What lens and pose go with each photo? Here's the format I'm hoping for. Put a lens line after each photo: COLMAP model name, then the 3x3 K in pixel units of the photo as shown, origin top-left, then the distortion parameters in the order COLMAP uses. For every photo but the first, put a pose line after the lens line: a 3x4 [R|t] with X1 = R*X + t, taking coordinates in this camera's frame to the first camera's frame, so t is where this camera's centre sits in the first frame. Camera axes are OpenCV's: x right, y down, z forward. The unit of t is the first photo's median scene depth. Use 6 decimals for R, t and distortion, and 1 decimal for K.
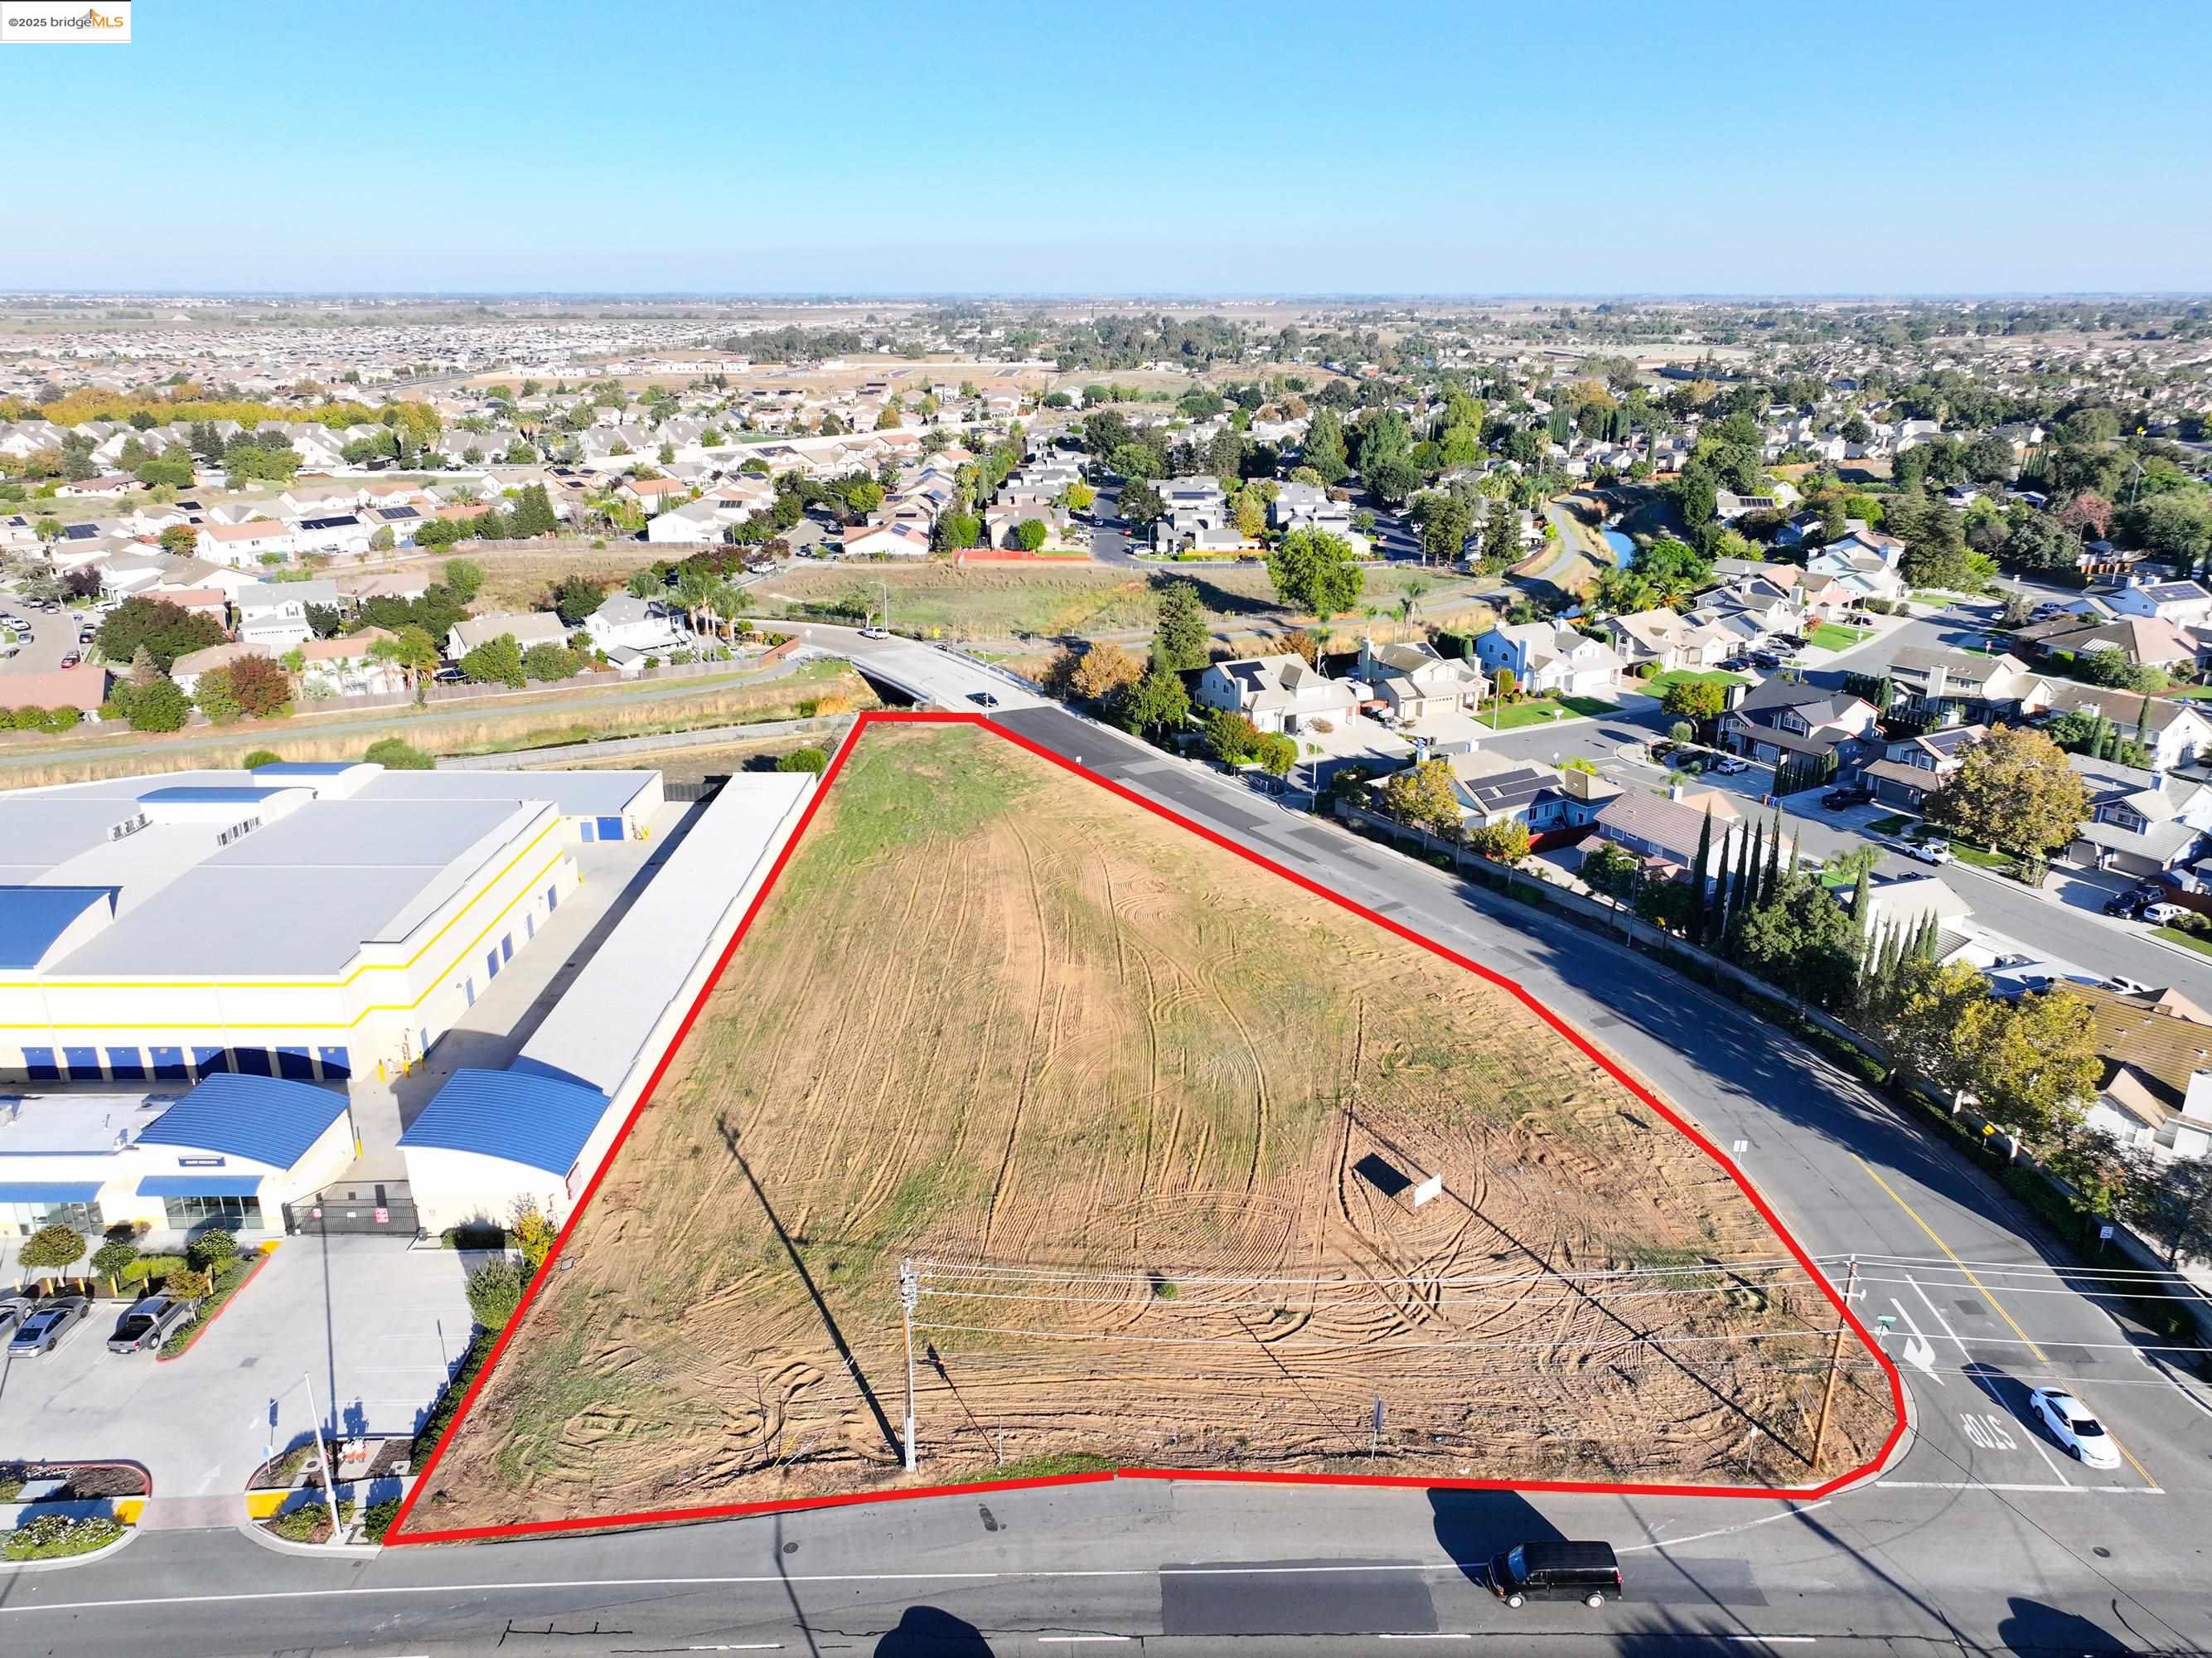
lens RADIAL K [[1544.7, 0, 1109.7], [0, 1544.7, 829.0], [0, 0, 1]] dist [-0.003980, 0.015782]
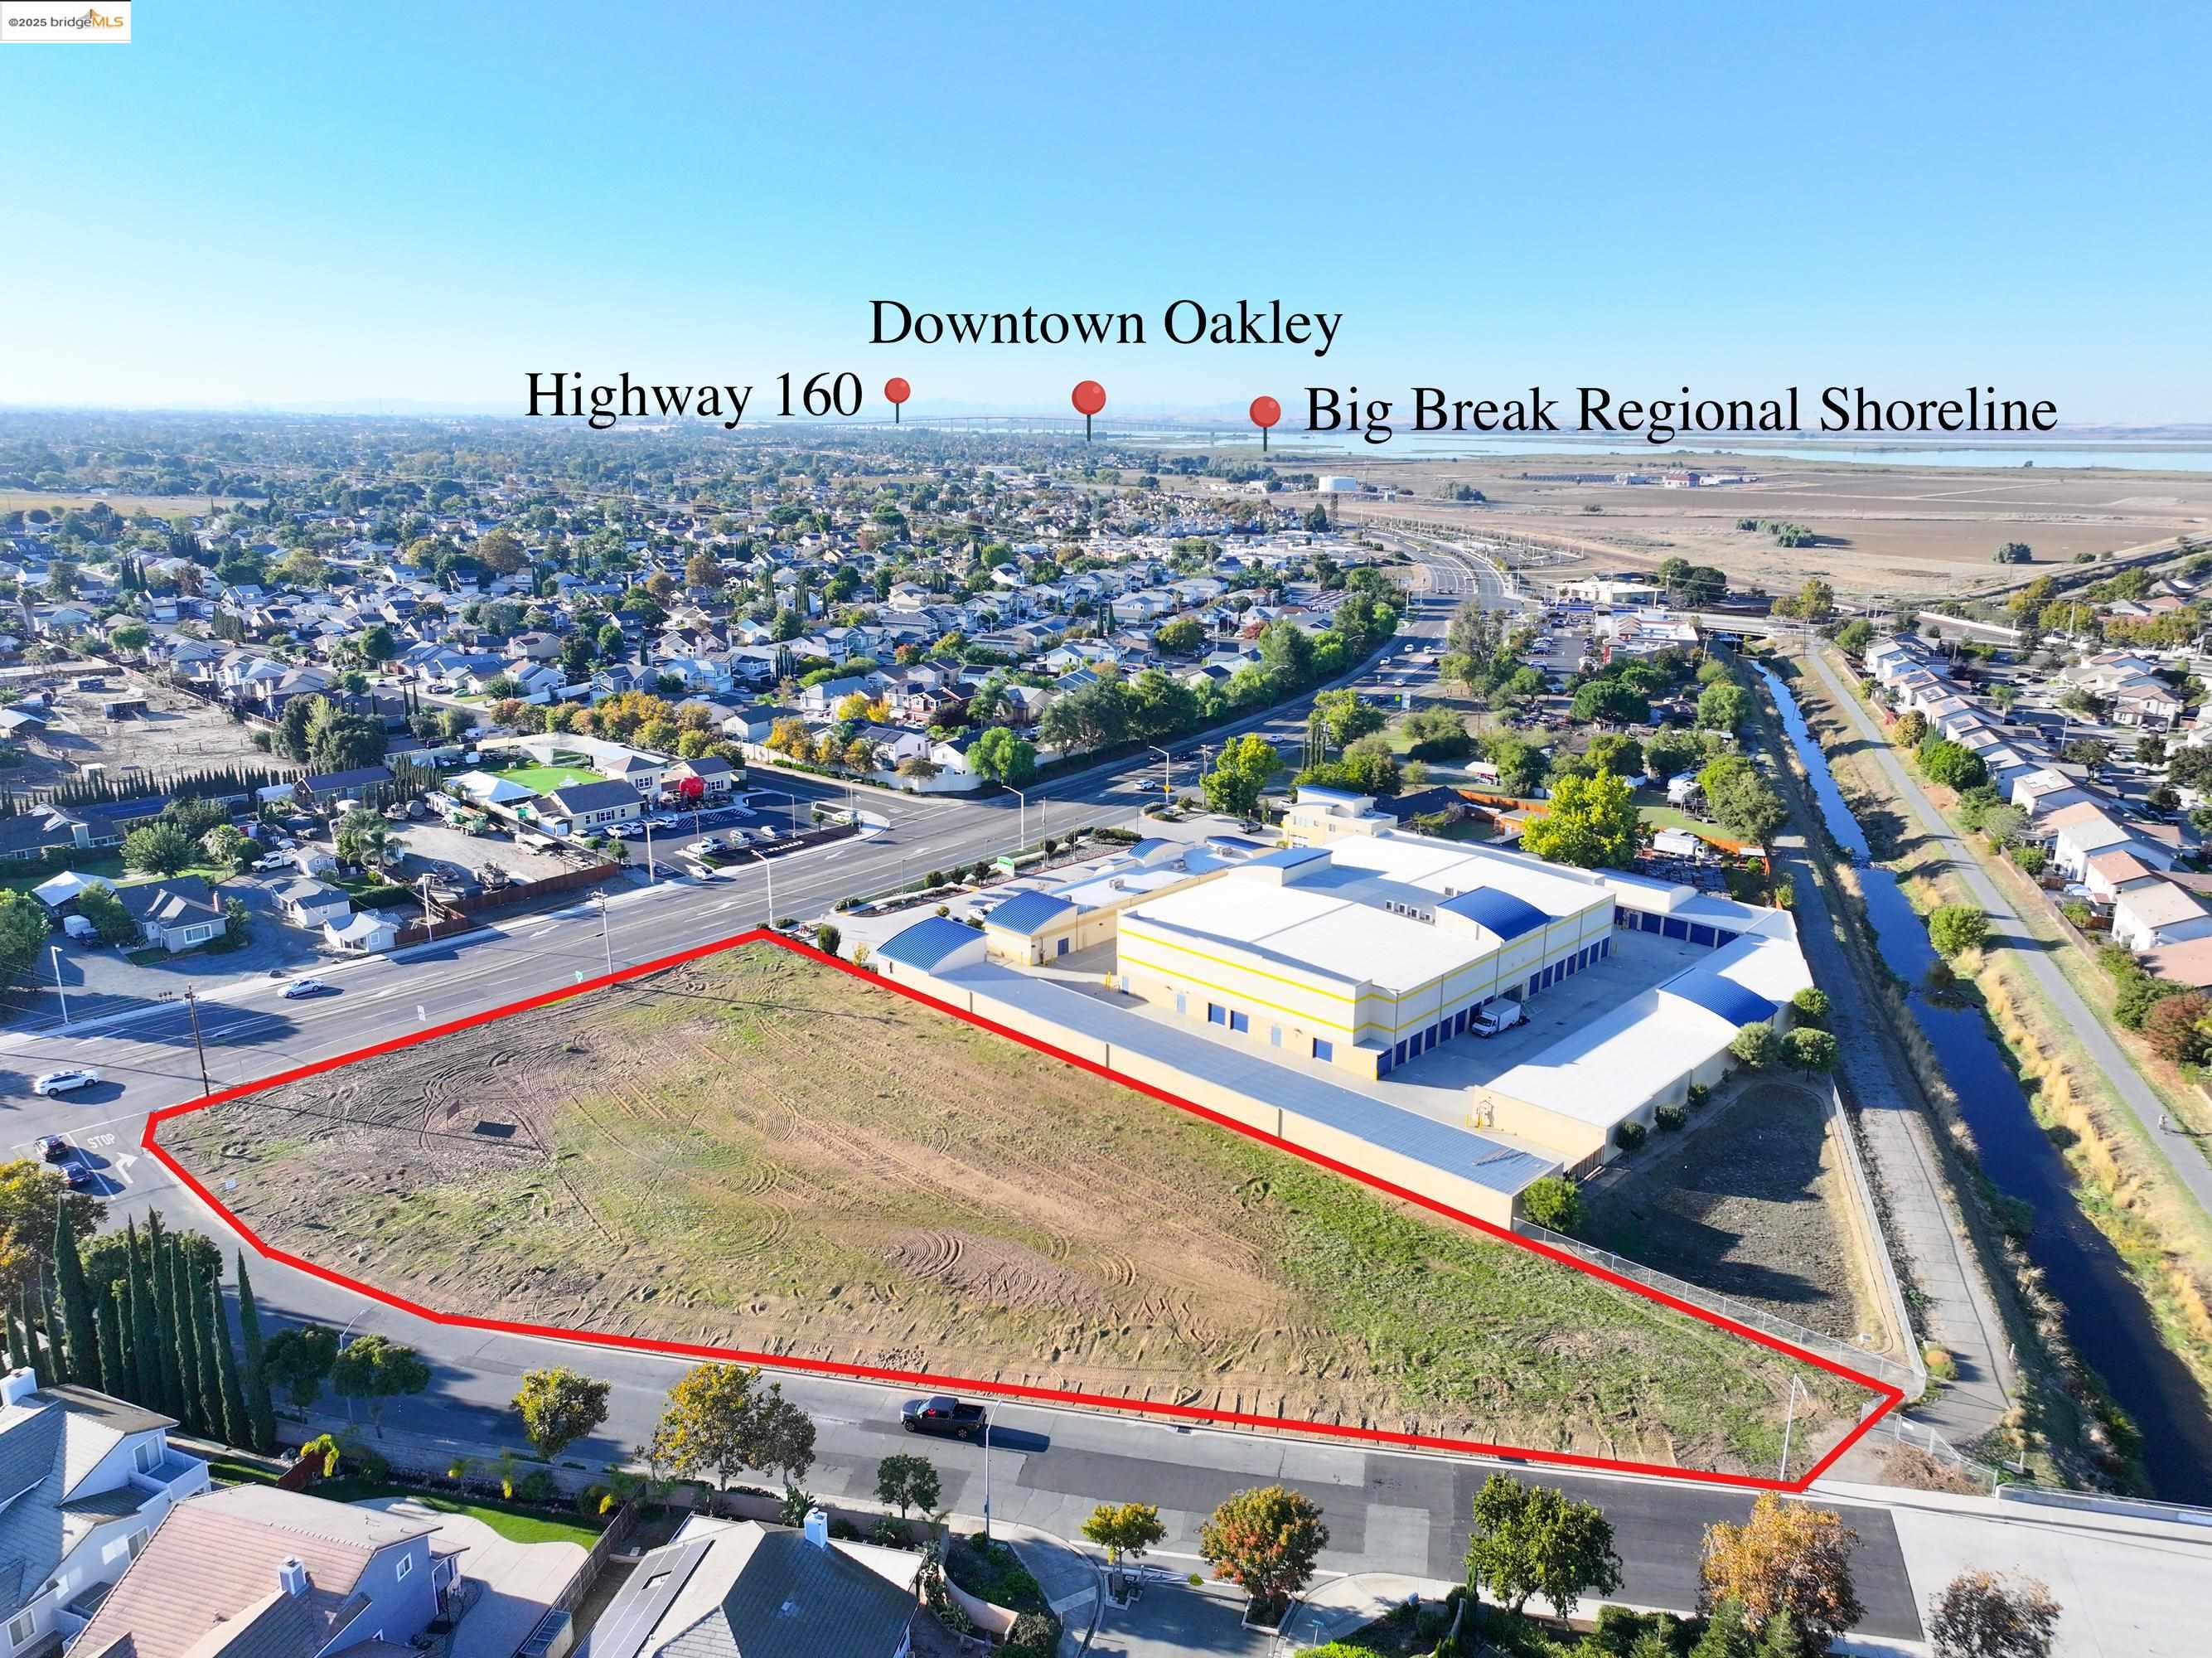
lens RADIAL K [[1544.7, 0, 1109.6], [0, 1544.7, 828.3], [0, 0, 1]] dist [-0.003980, 0.015782]
pose [[-0.687552, 0.176182, -0.704437, 0.778837], [-0.254058, 0.850436, 0.460665, -0.866684], [0.680240, 0.495699, -0.539959, 2.106217]]
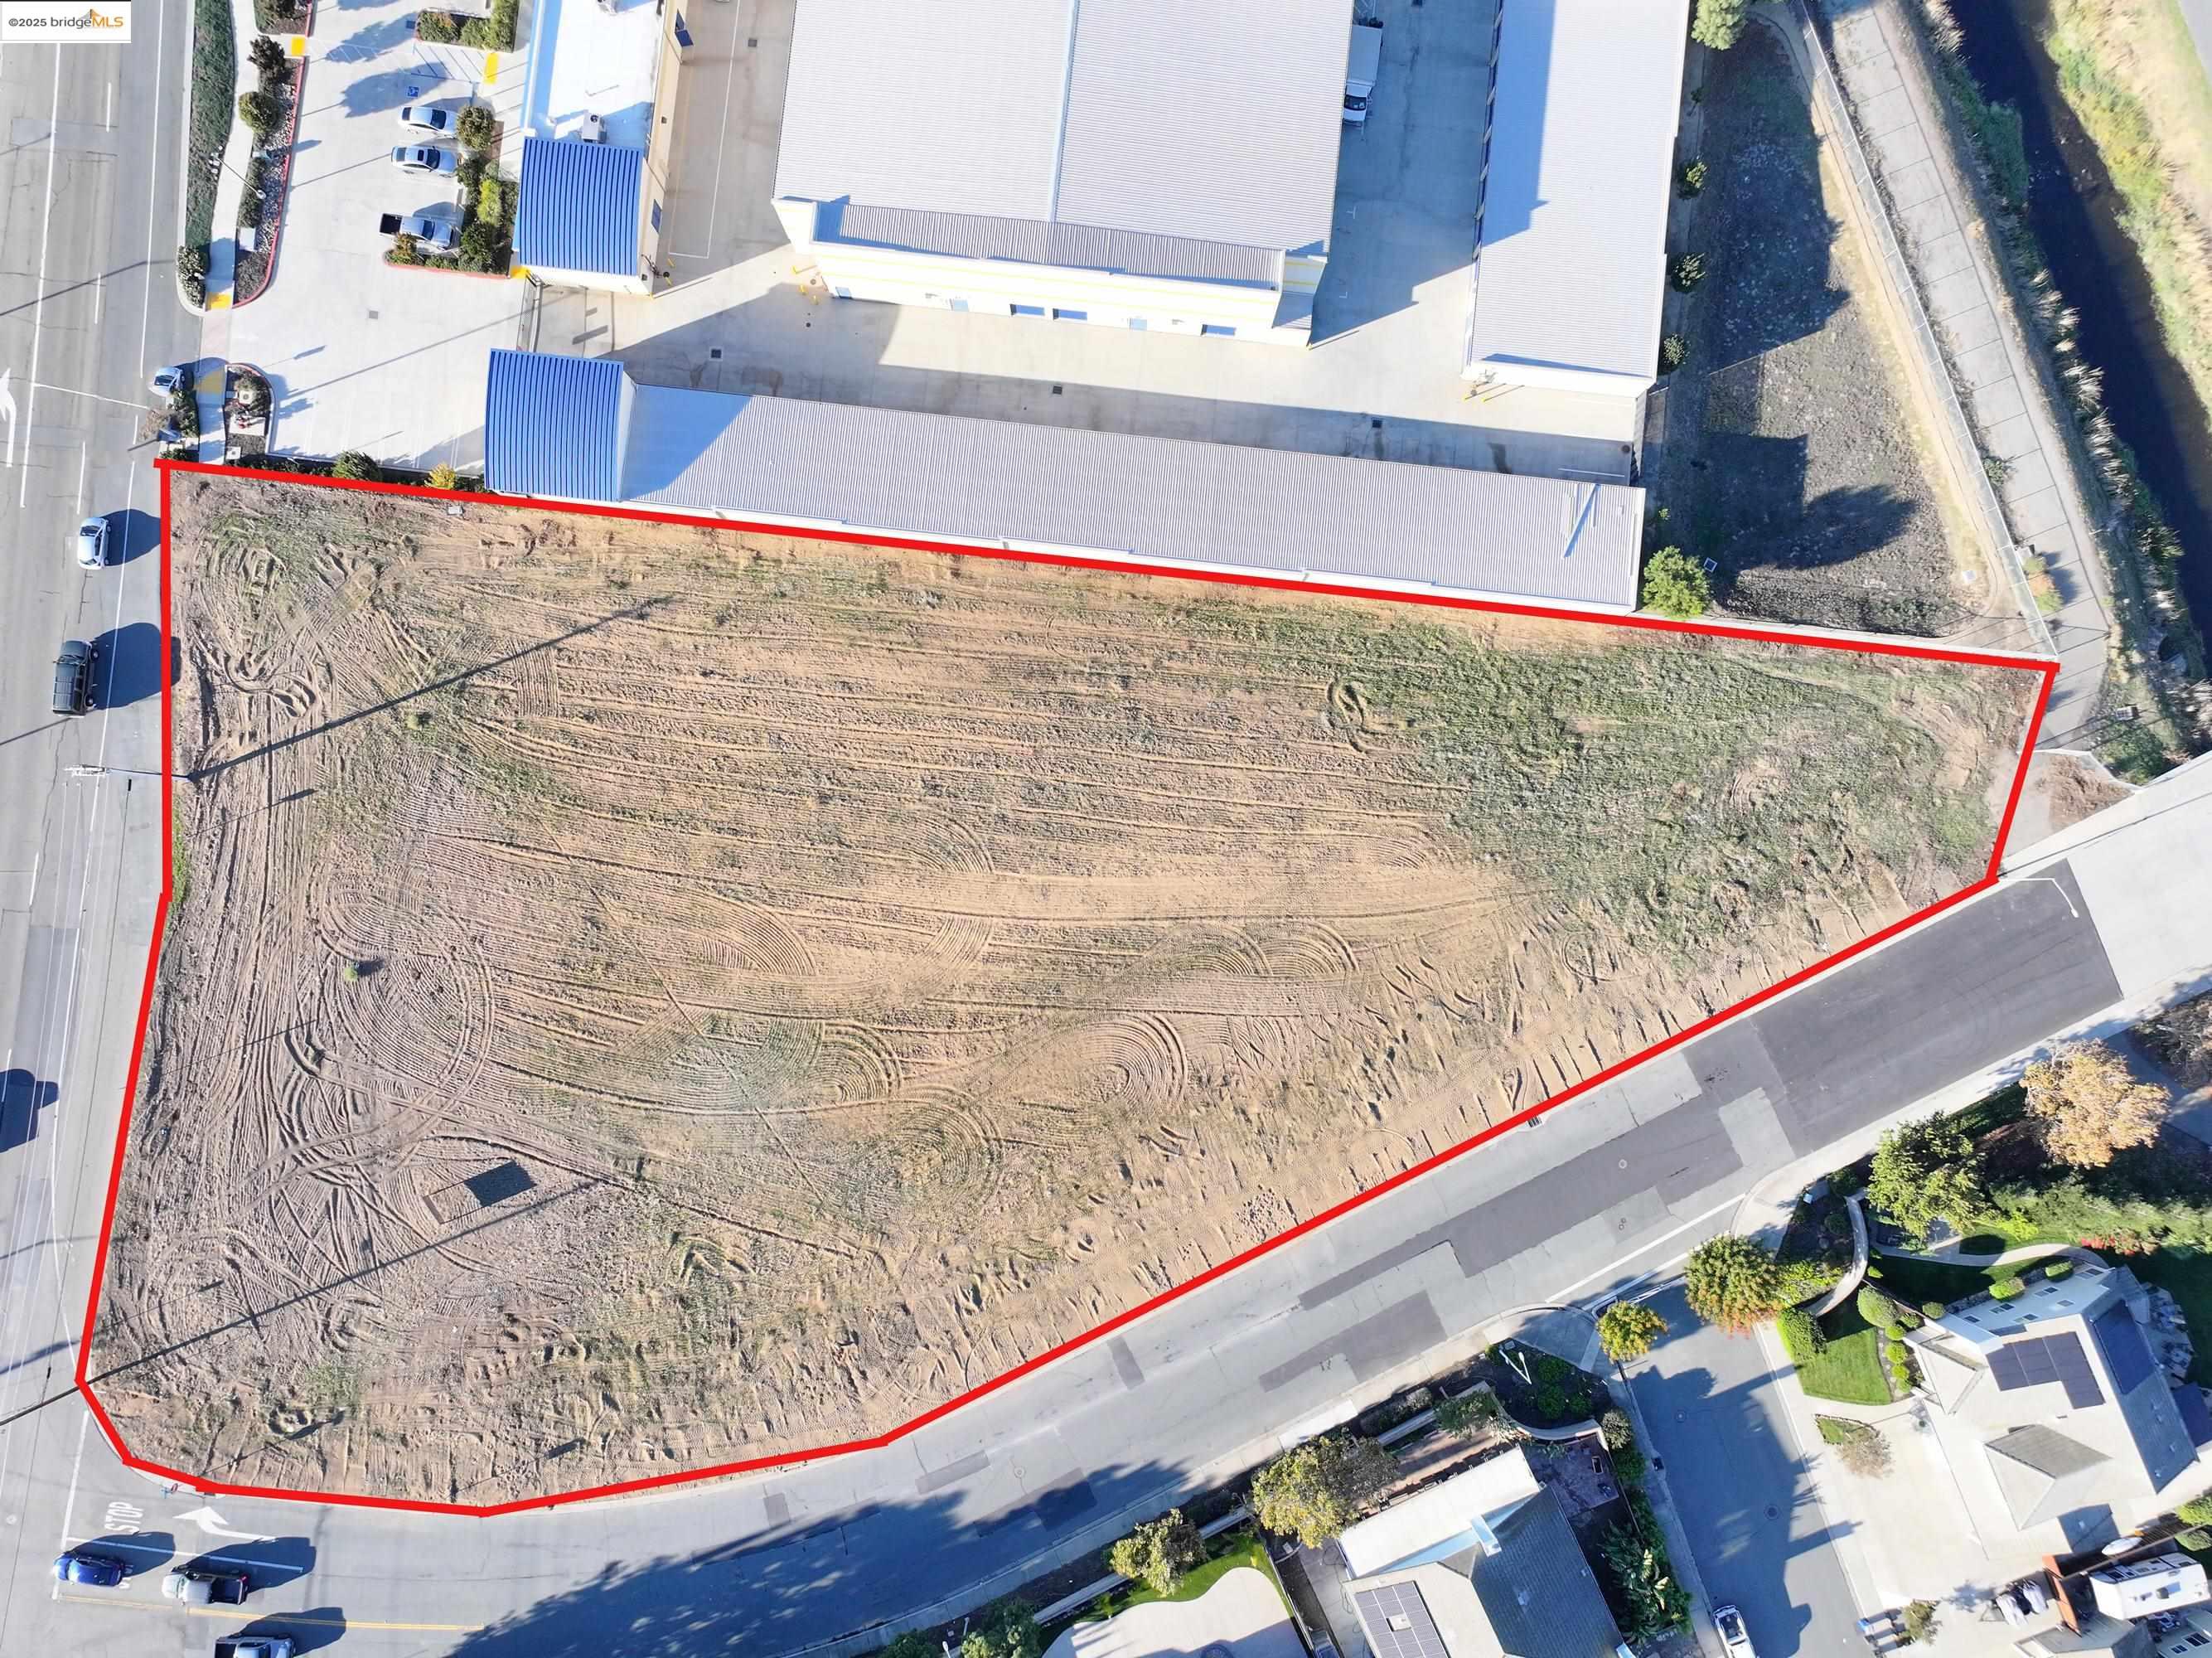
lens RADIAL K [[1544.7, 0, 1107.0], [0, 1544.7, 828.3], [0, 0, 1]] dist [-0.003980, 0.015782]
pose [[-0.104077, 0.992665, -0.061520, -0.061797], [-0.340455, 0.022560, 0.939990, -1.032514], [0.934483, 0.118777, 0.335610, 1.033520]]
